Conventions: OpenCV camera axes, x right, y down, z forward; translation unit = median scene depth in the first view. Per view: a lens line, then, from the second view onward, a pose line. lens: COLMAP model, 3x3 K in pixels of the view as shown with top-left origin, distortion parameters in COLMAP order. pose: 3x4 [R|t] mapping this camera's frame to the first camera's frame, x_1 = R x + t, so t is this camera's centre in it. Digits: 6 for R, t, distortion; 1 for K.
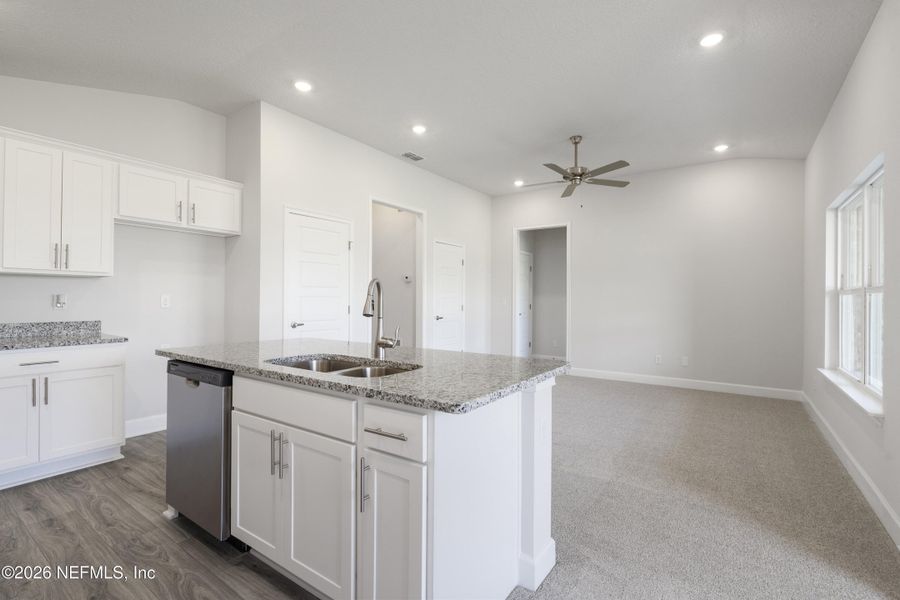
lens RADIAL K [[408.1, 0, 448.7], [0, 408.1, 299.6], [0, 0, 1]] dist [0.000278, 0.000051]
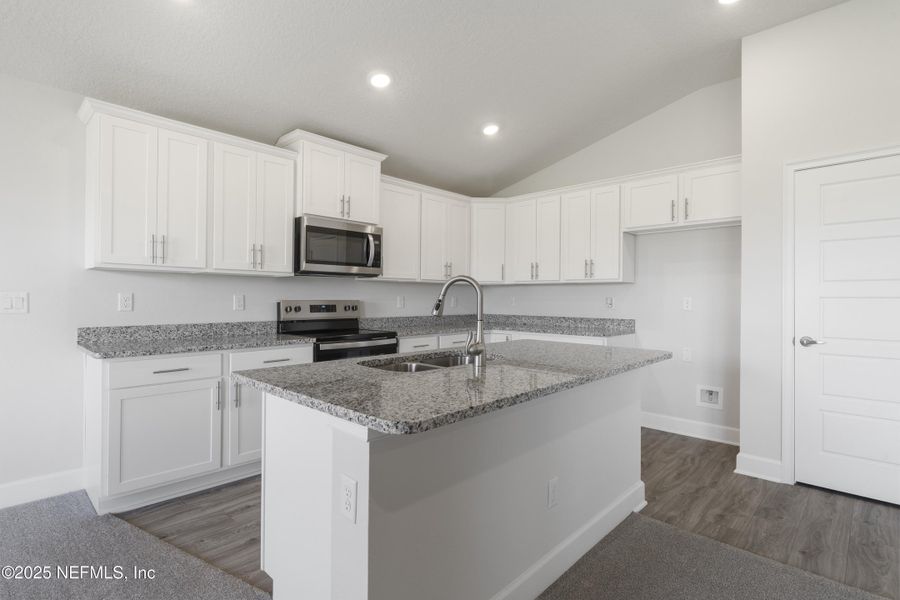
lens RADIAL K [[437.3, 0, 450.2], [0, 437.3, 301.0], [0, 0, 1]] dist [0.005222, -0.000156]
pose [[-0.143892, -0.003017, -0.989589, 0.494338], [-0.007110, 0.999973, -0.002015, 0.005036], [0.989568, 0.006747, -0.143909, 0.692015]]
